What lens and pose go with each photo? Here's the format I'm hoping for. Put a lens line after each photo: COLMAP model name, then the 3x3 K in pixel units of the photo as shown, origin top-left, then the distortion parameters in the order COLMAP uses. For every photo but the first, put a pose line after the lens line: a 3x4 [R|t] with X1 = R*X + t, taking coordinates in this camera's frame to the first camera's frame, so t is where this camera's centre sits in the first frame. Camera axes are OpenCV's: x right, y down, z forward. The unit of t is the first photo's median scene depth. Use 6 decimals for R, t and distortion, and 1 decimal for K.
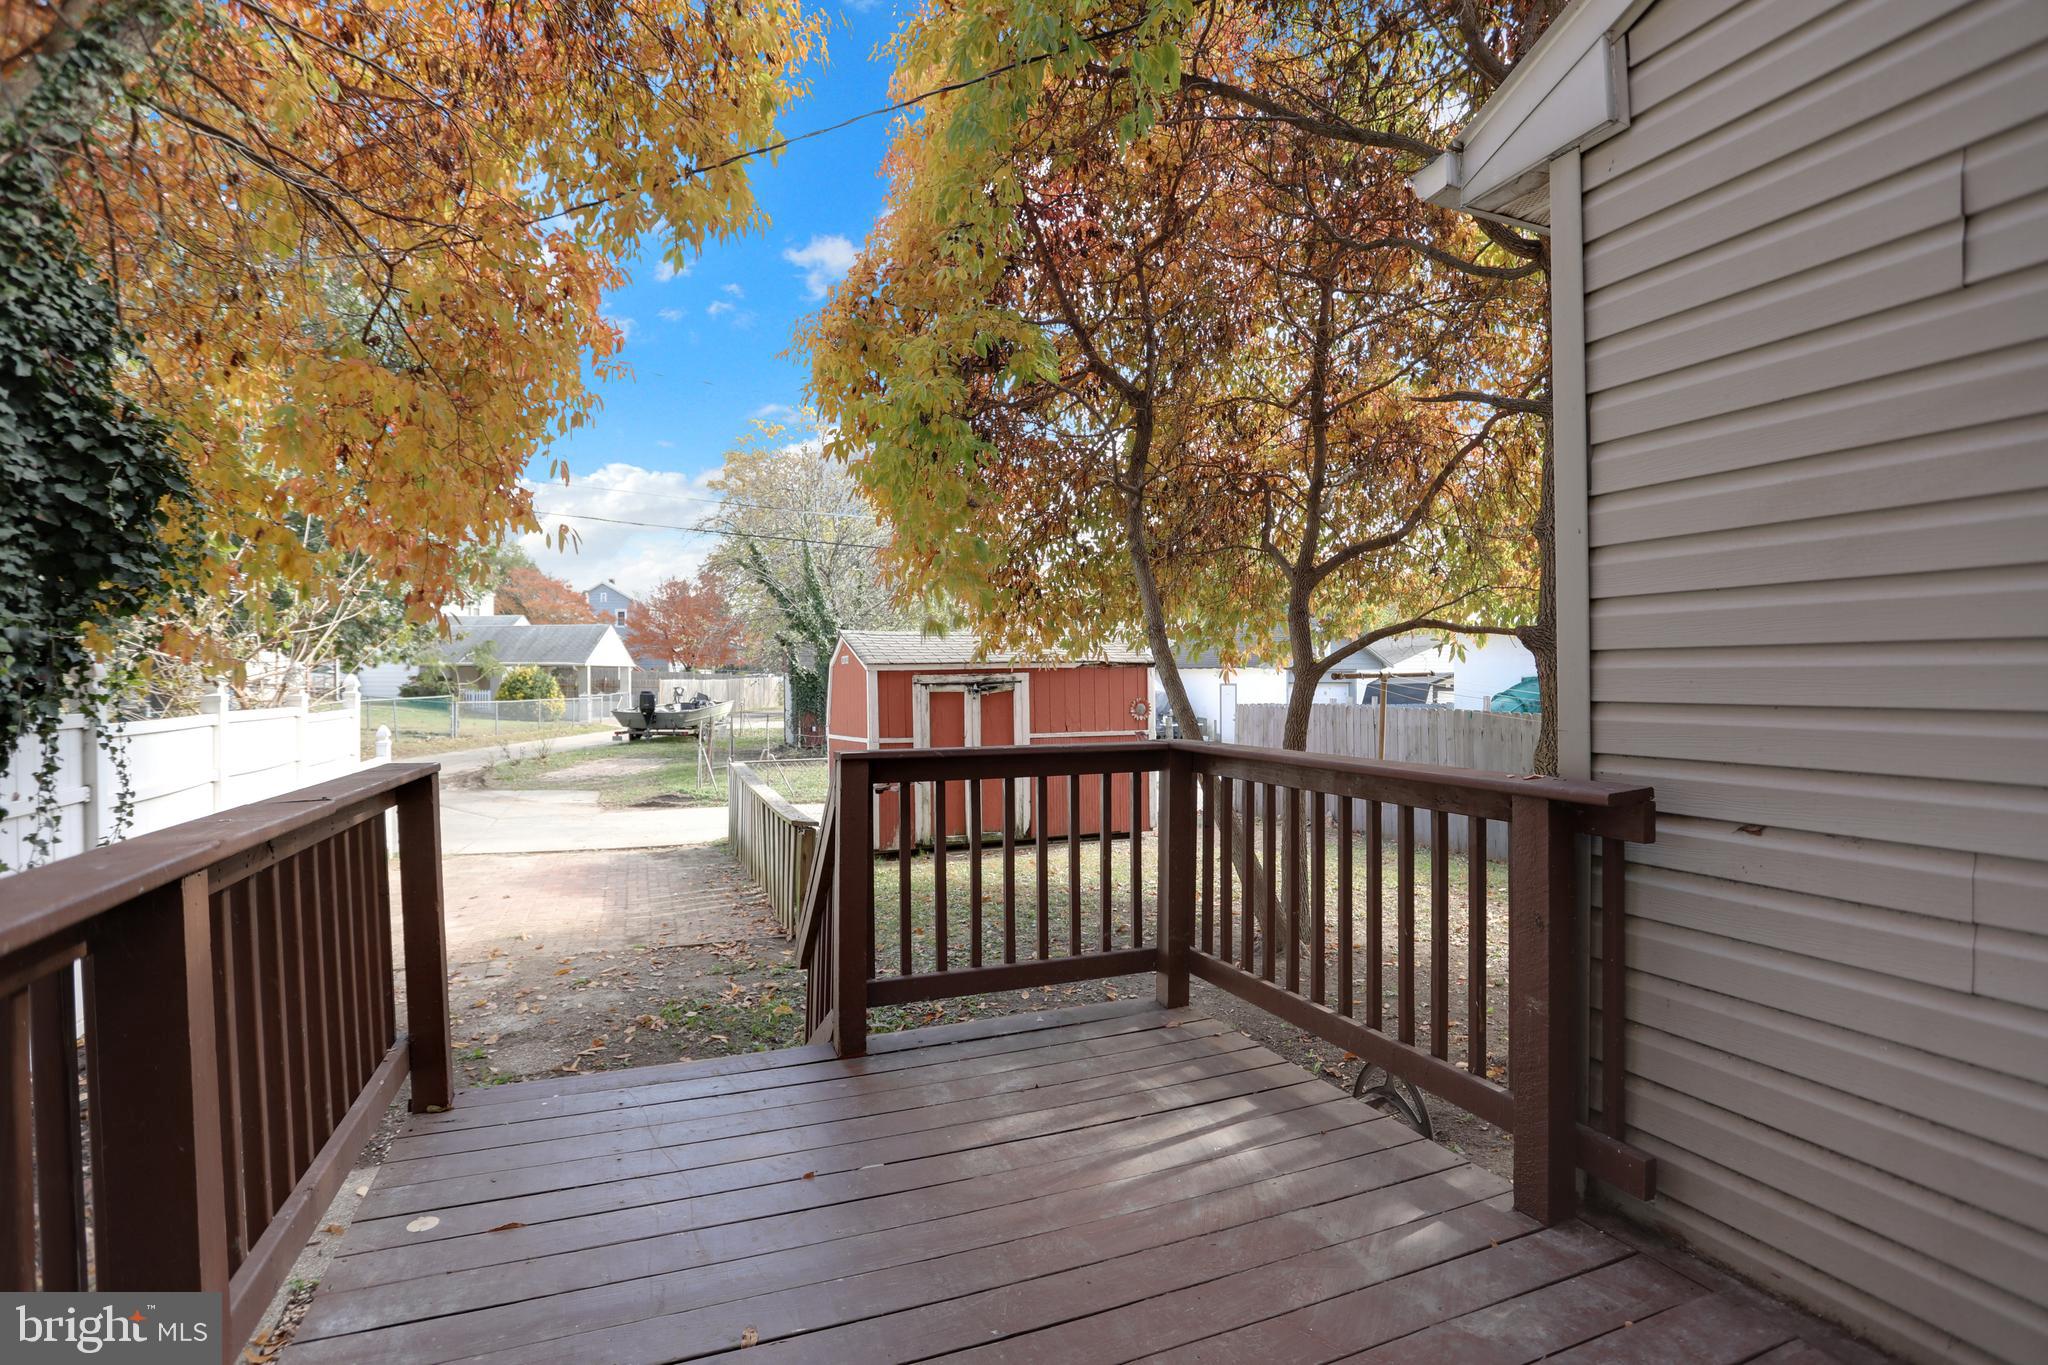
lens RADIAL K [[985.4, 0, 1023.1], [0, 985.4, 684.1], [0, 0, 1]] dist [-0.065289, 0.024528]
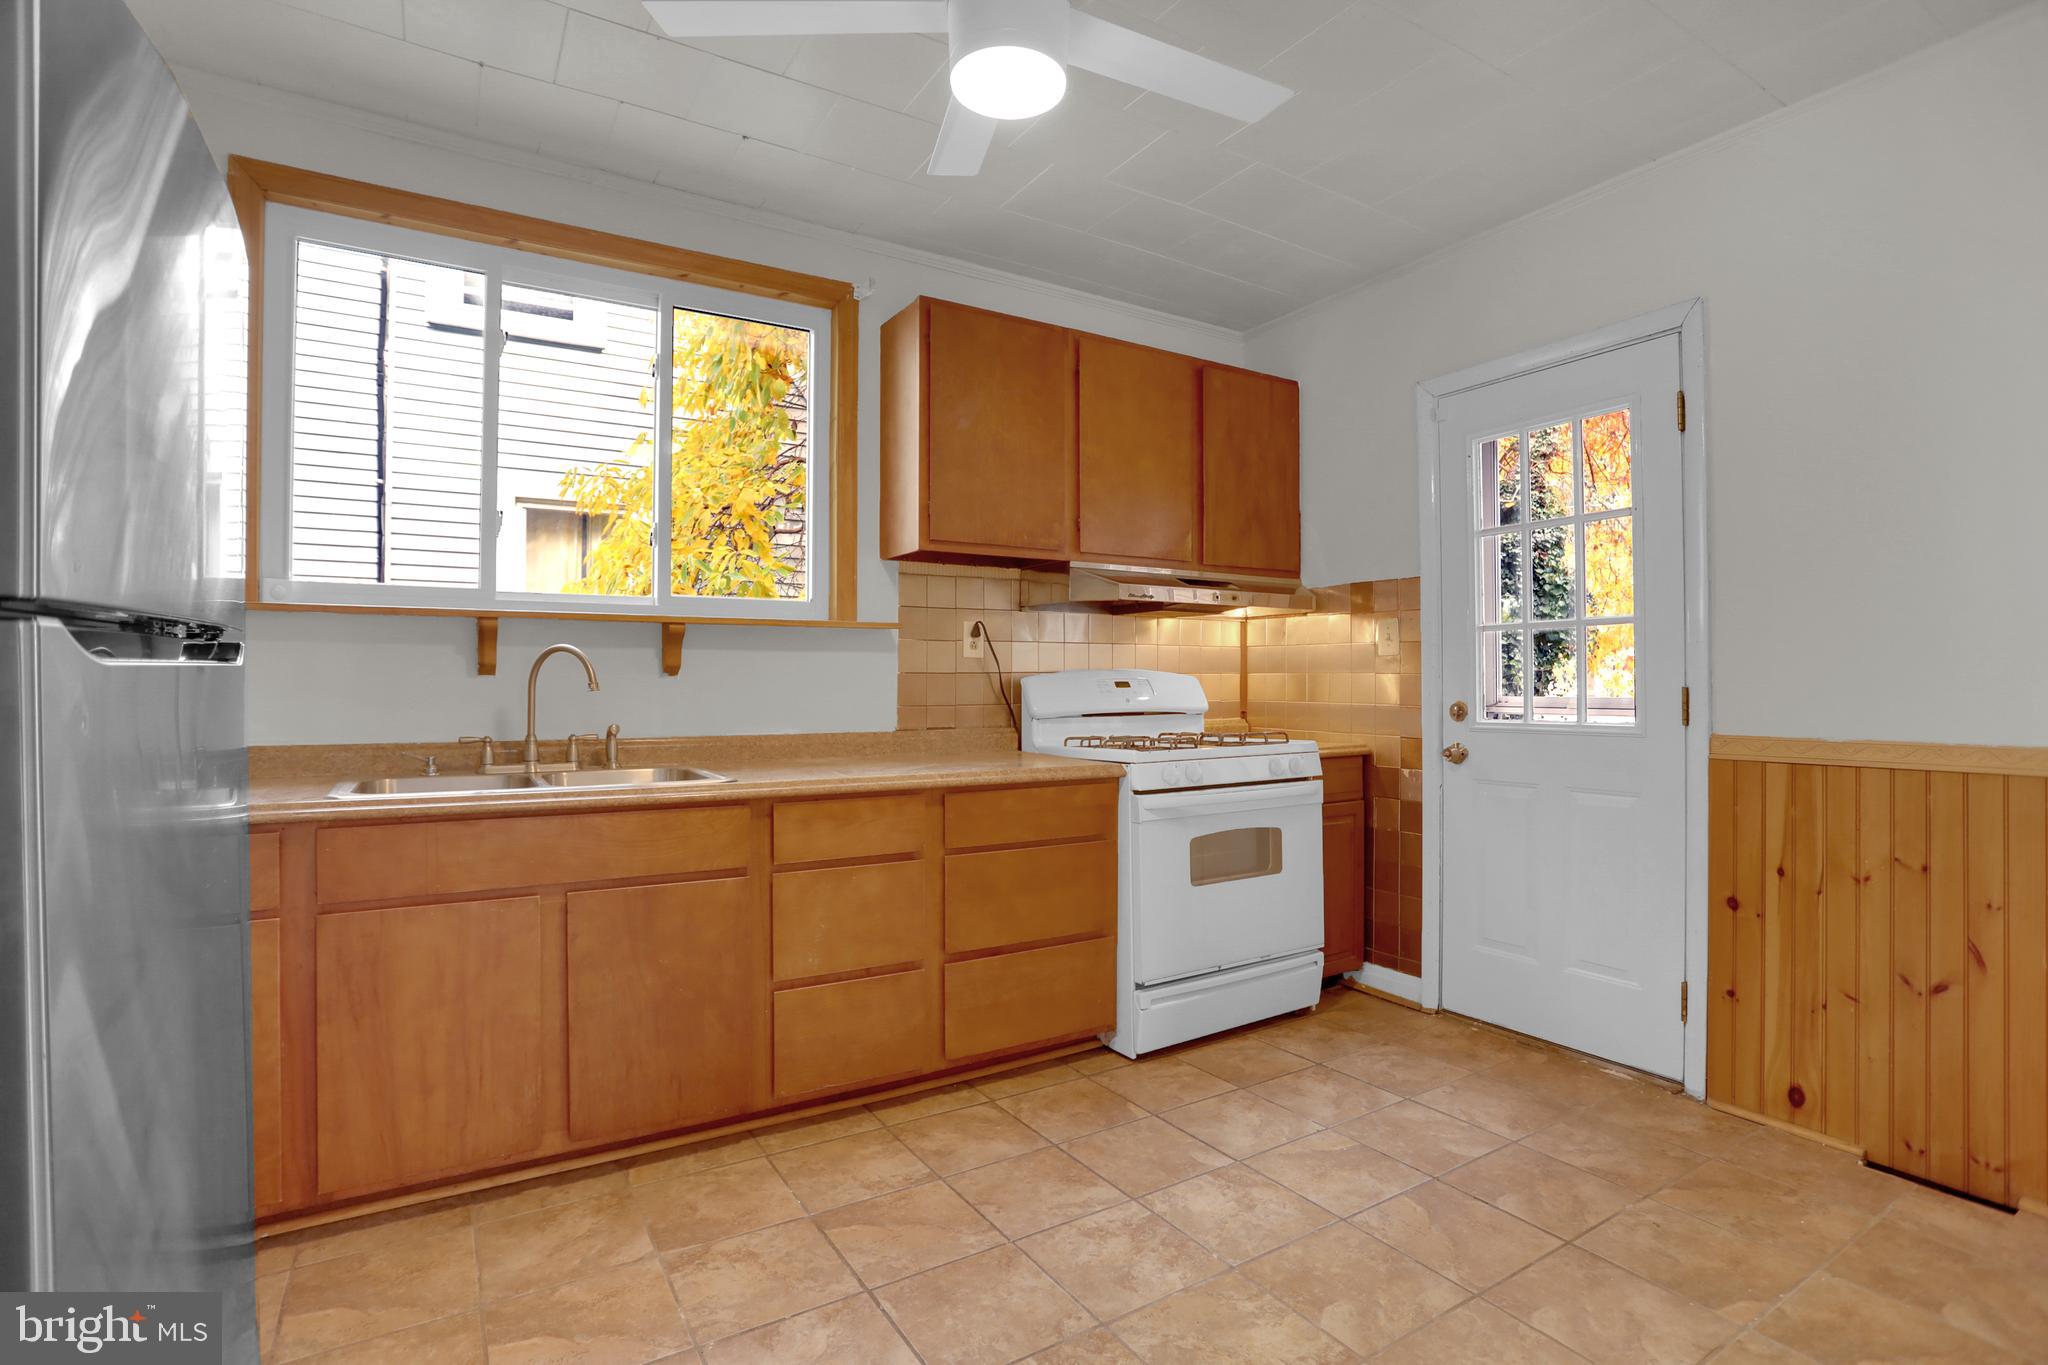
lens RADIAL K [[985.4, 0, 1025.1], [0, 985.4, 680.4], [0, 0, 1]] dist [-0.065289, 0.024528]
pose [[0.167372, -0.008311, -0.985859, 0.961945], [-0.000790, 0.999963, -0.008564, 0.000149], [0.985894, 0.002212, 0.167359, -0.575629]]
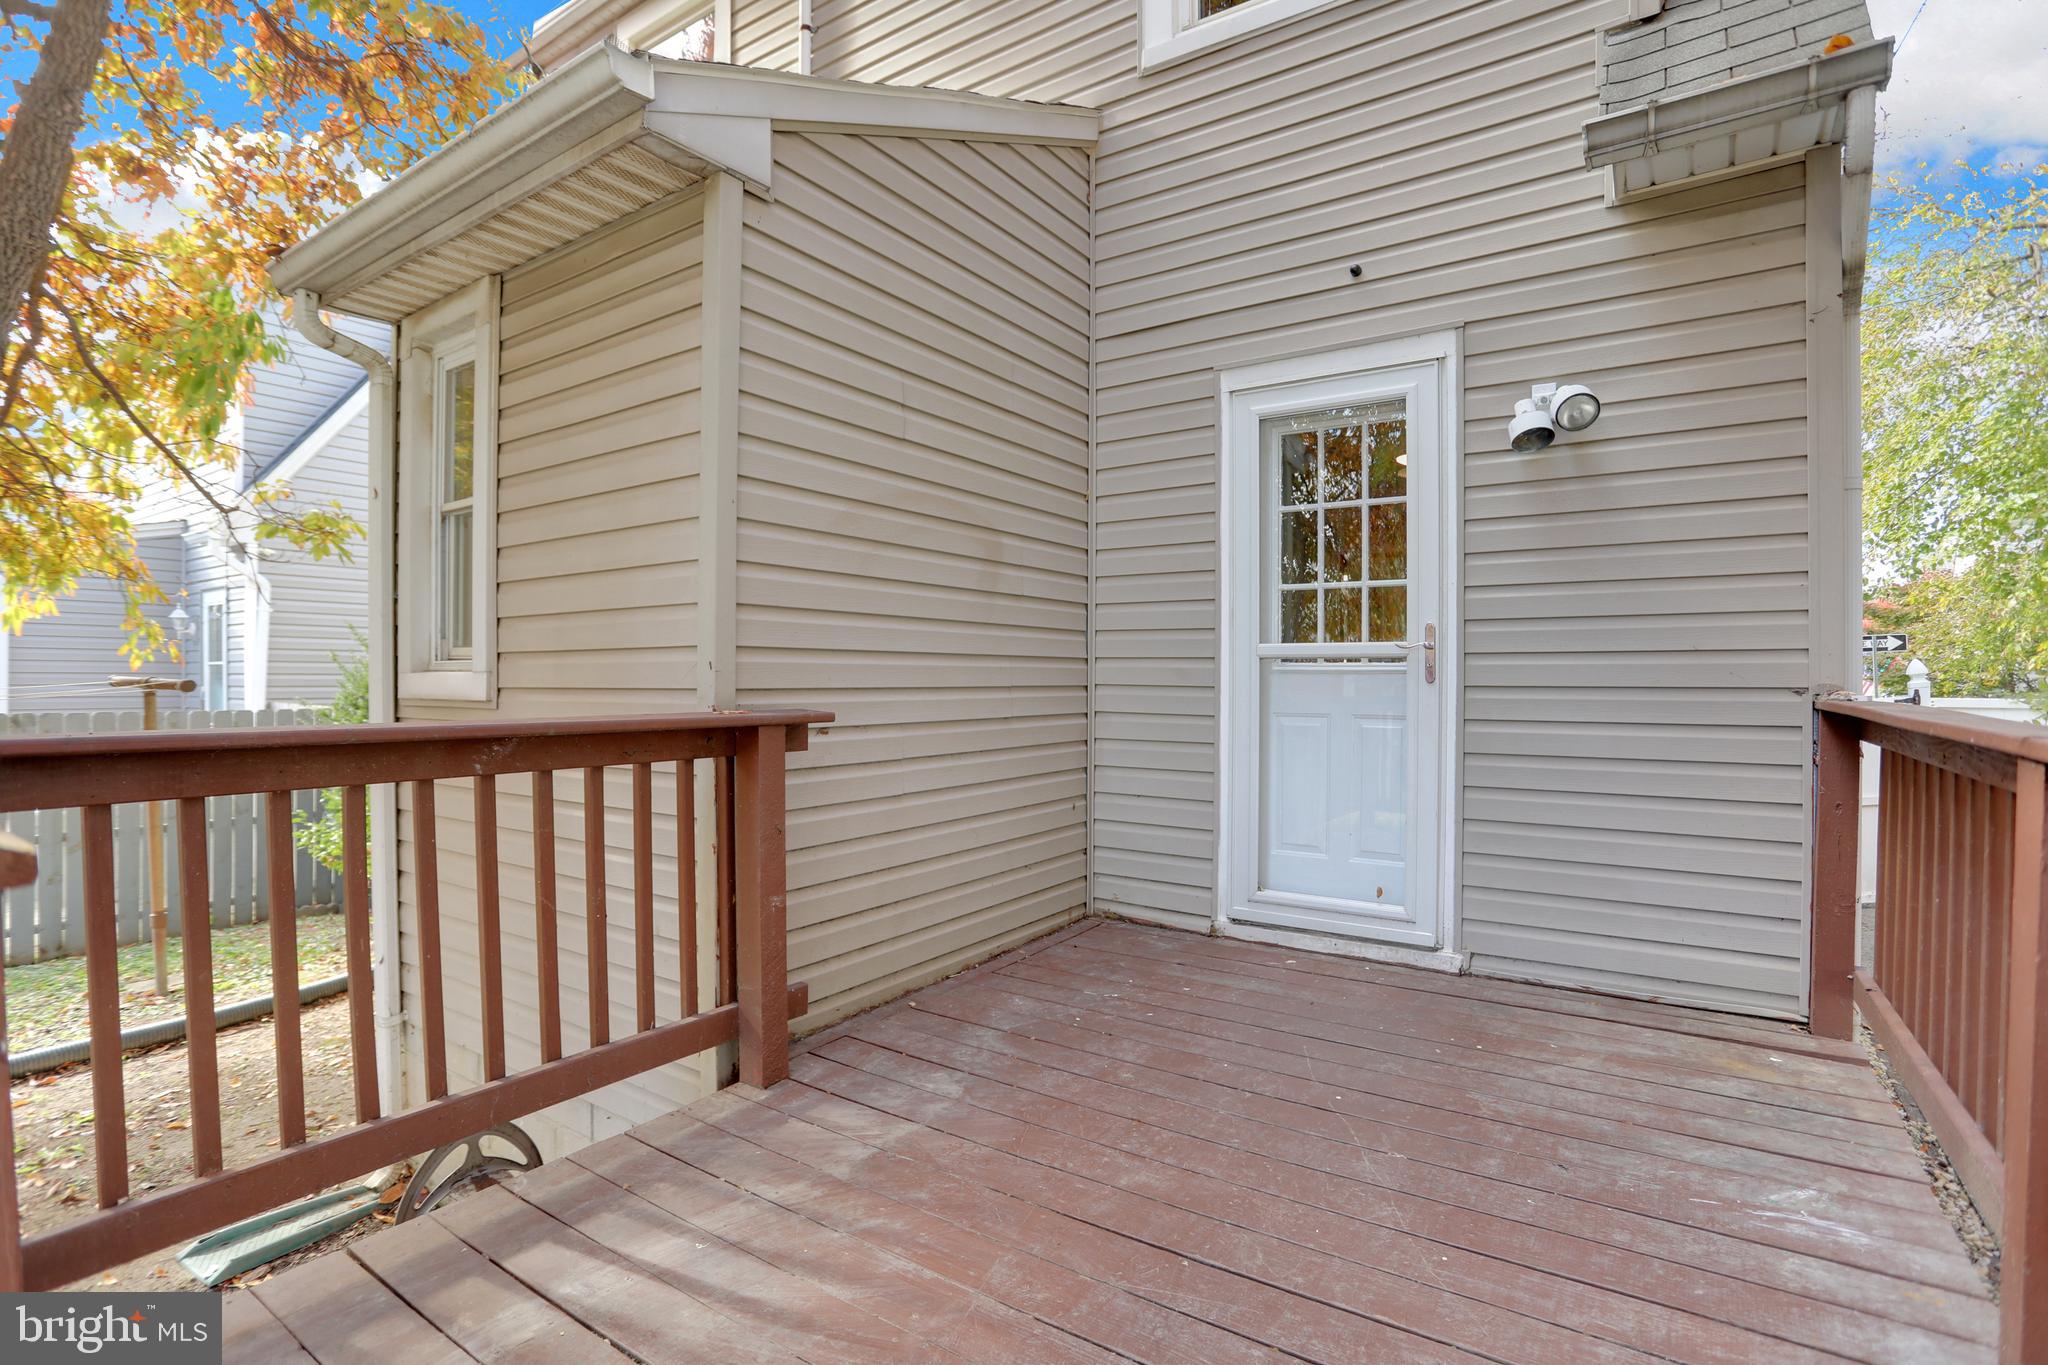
lens RADIAL K [[985.4, 0, 1021.8], [0, 985.4, 681.8], [0, 0, 1]] dist [-0.065289, 0.024528]
pose [[-0.544757, -0.008836, 0.838548, -0.613292], [0.001467, 0.999933, 0.011489, 0.047169], [-0.838593, 0.007489, -0.544707, 1.344350]]
